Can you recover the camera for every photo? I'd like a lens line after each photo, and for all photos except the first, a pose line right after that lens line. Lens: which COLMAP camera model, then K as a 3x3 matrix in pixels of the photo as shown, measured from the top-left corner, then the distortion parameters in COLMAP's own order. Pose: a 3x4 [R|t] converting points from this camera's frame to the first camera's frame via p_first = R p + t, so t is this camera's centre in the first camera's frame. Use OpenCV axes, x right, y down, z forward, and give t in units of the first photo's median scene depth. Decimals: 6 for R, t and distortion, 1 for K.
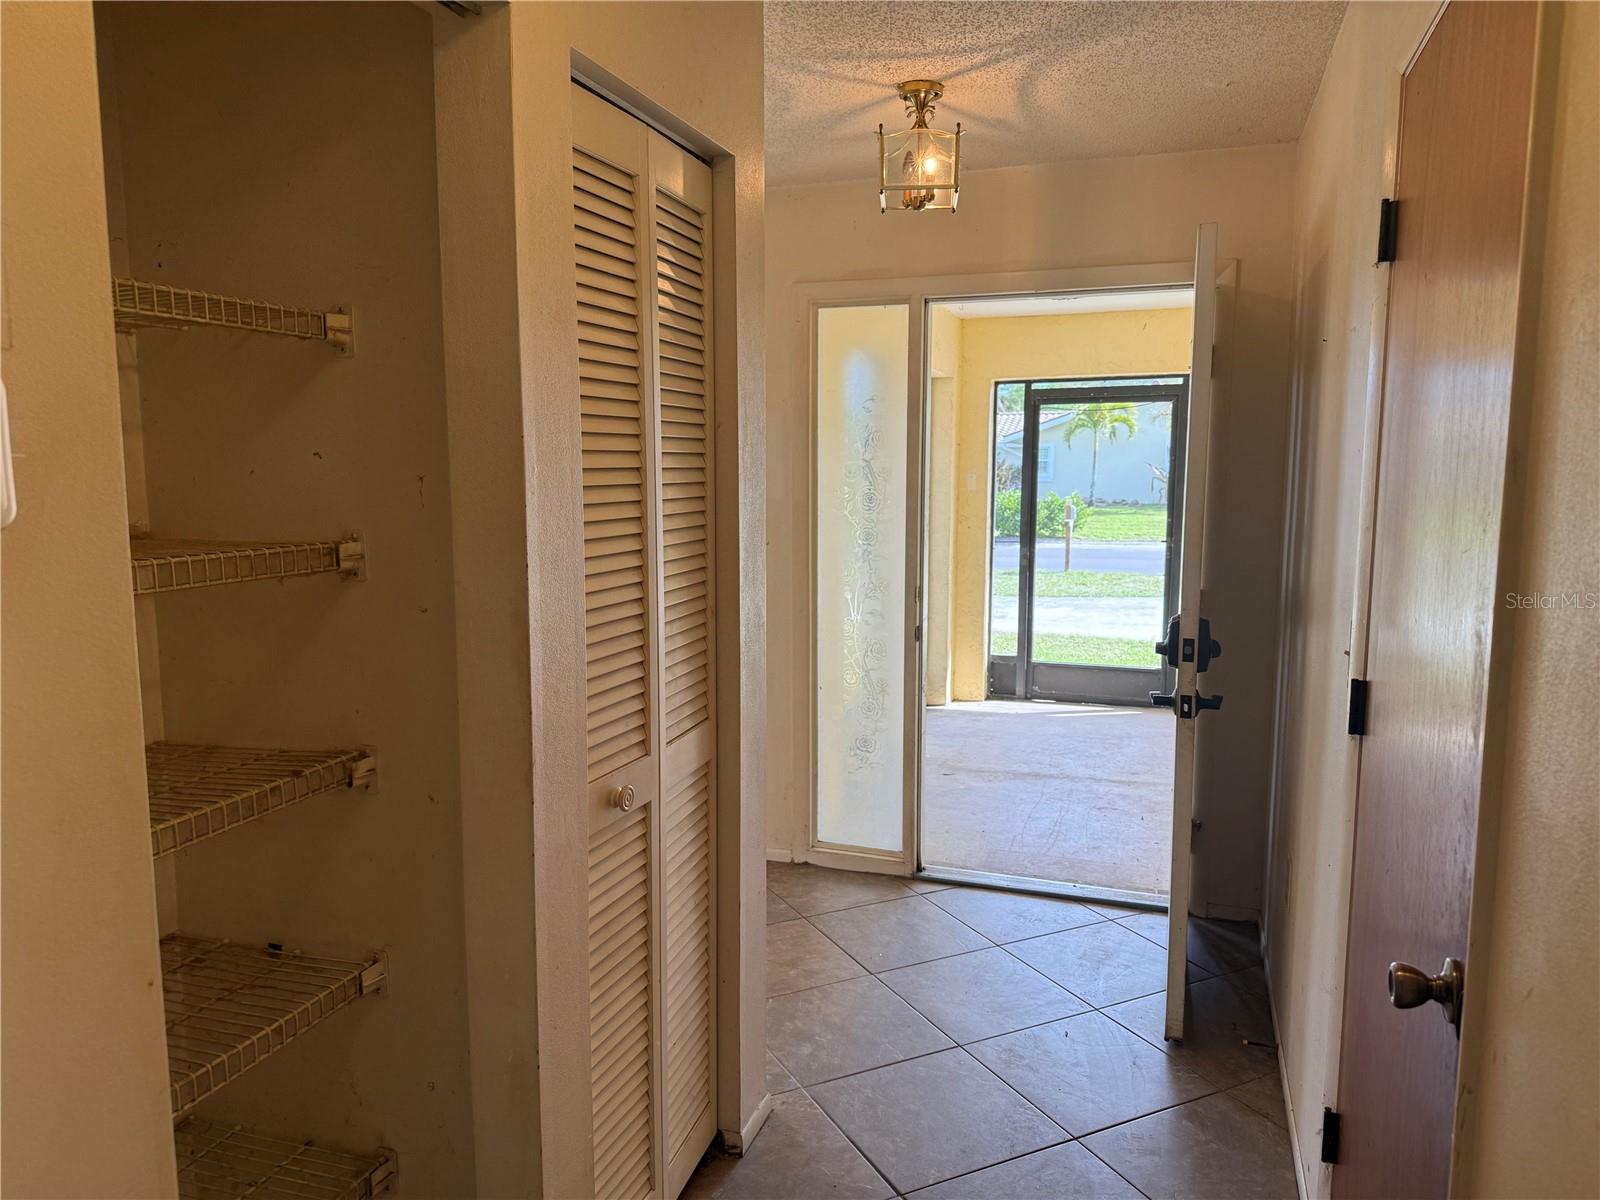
lens RADIAL K [[1105.6, 0, 783.2], [0, 1105.6, 597.8], [0, 0, 1]] dist [0.012788, 0.000727]
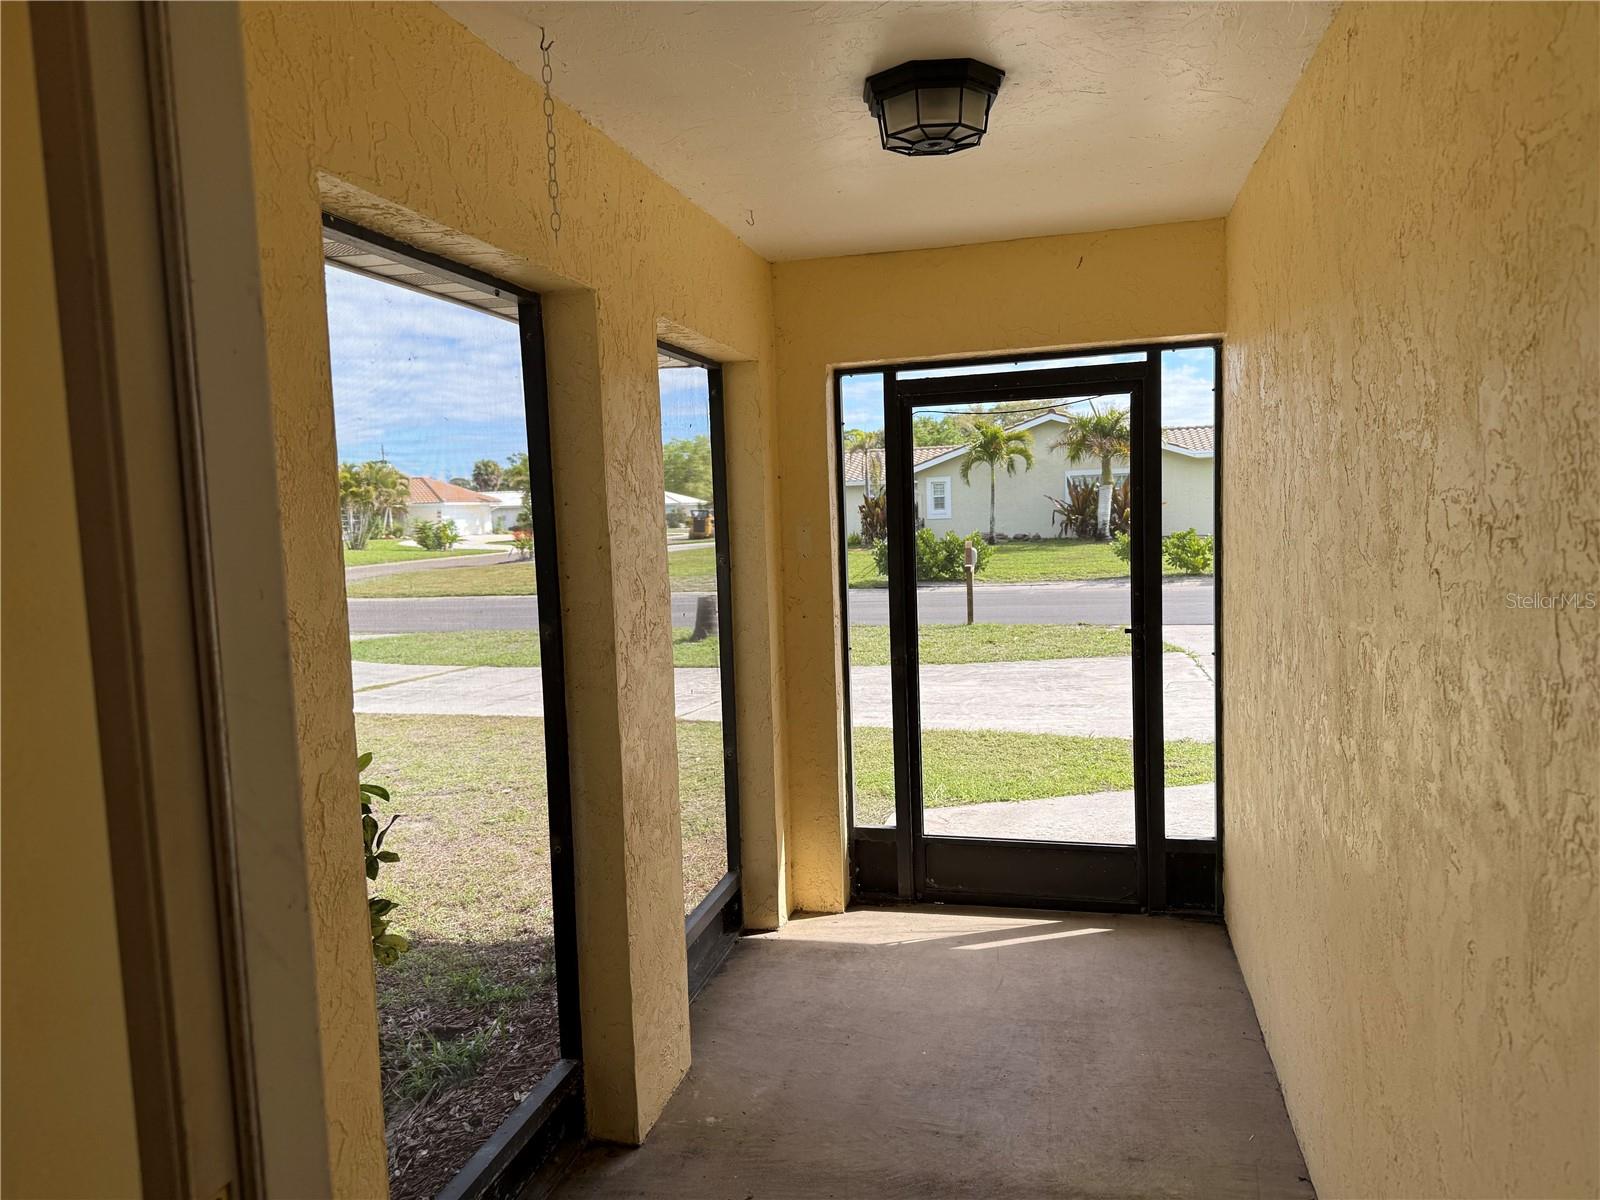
lens RADIAL K [[1105.6, 0, 809.1], [0, 1105.6, 602.2], [0, 0, 1]] dist [0.012788, 0.000727]
pose [[0.993310, -0.045976, 0.105929, 0.094972], [0.049609, 0.998259, -0.031917, -0.046224], [-0.104277, 0.036959, 0.993861, 0.362944]]
